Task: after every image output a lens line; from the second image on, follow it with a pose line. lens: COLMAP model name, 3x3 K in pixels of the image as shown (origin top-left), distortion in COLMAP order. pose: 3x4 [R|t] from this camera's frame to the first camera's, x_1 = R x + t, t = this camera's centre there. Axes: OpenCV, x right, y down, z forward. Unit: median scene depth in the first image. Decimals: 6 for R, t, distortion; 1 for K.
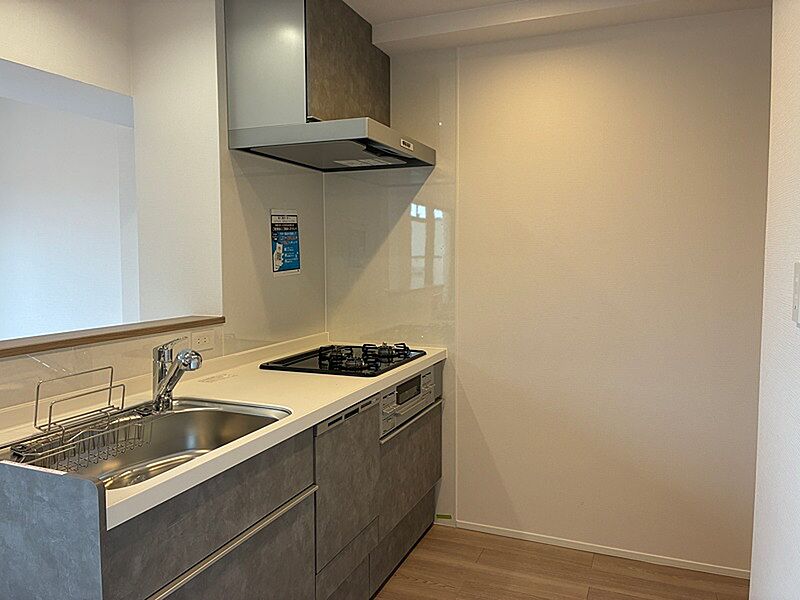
lens RADIAL K [[602.7, 0, 402.1], [0, 602.7, 299.4], [0, 0, 1]] dist [0.031021, -0.008250]
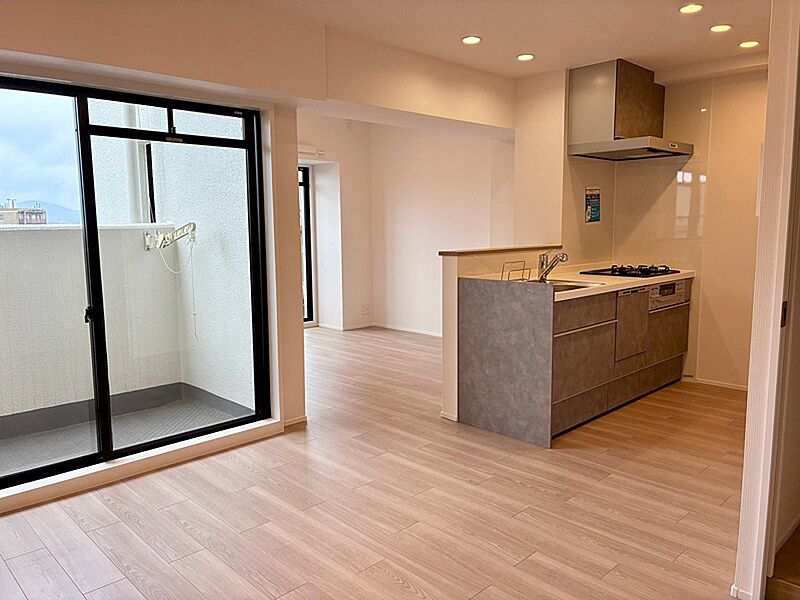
lens RADIAL K [[602.7, 0, 394.4], [0, 602.7, 308.0], [0, 0, 1]] dist [0.031021, -0.008250]
pose [[0.913552, 0.042384, -0.404507, 0.001592], [-0.015476, 0.997457, 0.069563, 0.088285], [0.406427, -0.057290, 0.911885, -0.843237]]
